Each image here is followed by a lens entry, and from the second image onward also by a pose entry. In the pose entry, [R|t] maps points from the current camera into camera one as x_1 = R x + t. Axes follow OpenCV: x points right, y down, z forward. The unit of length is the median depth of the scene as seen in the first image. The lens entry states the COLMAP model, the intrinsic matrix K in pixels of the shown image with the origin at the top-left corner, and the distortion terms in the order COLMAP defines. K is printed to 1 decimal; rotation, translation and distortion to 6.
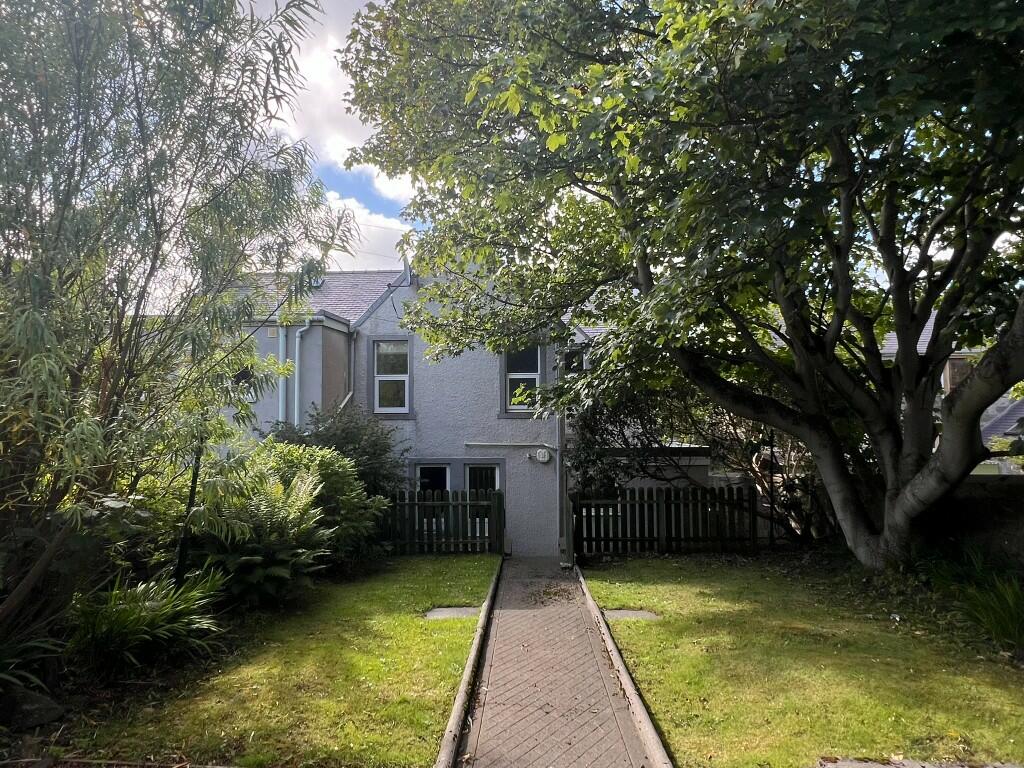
lens RADIAL K [[604.3, 0, 512.0], [0, 604.3, 384.0], [0, 0, 1]] dist [-0.000232, -0.002124]
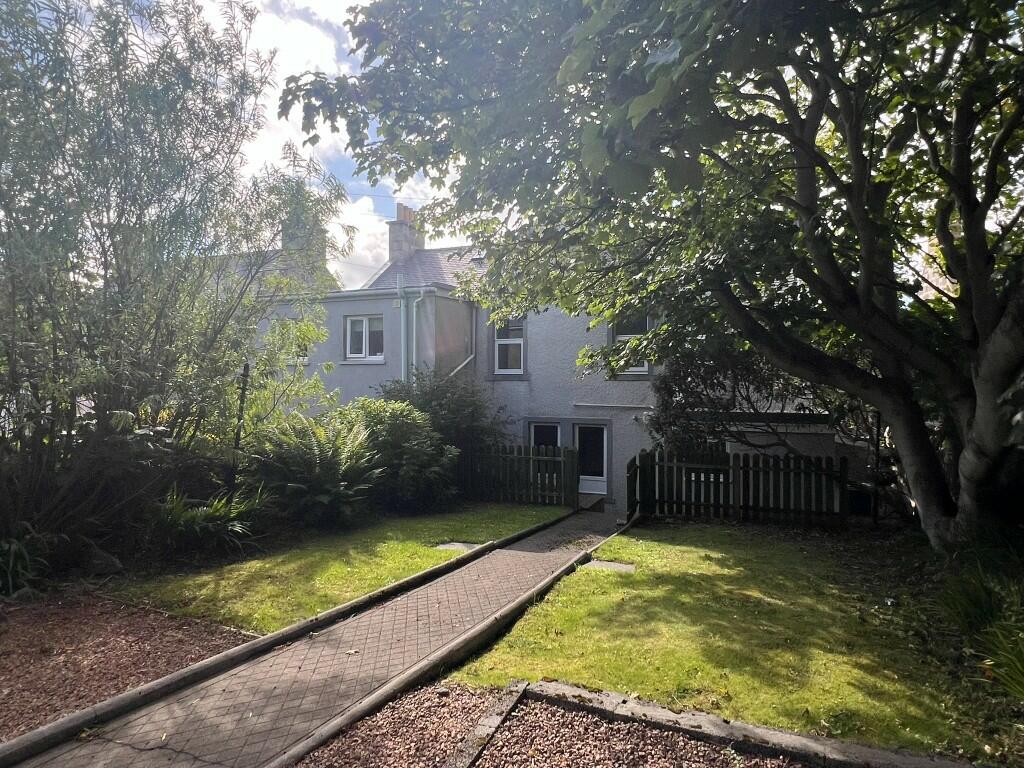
lens RADIAL K [[604.3, 0, 512.0], [0, 604.3, 384.0], [0, 0, 1]] dist [-0.000232, -0.002124]
pose [[0.936617, 0.011312, -0.350172, 0.245057], [0.009751, 0.998250, 0.058329, 0.003364], [0.350218, -0.058047, 0.934868, -0.010249]]
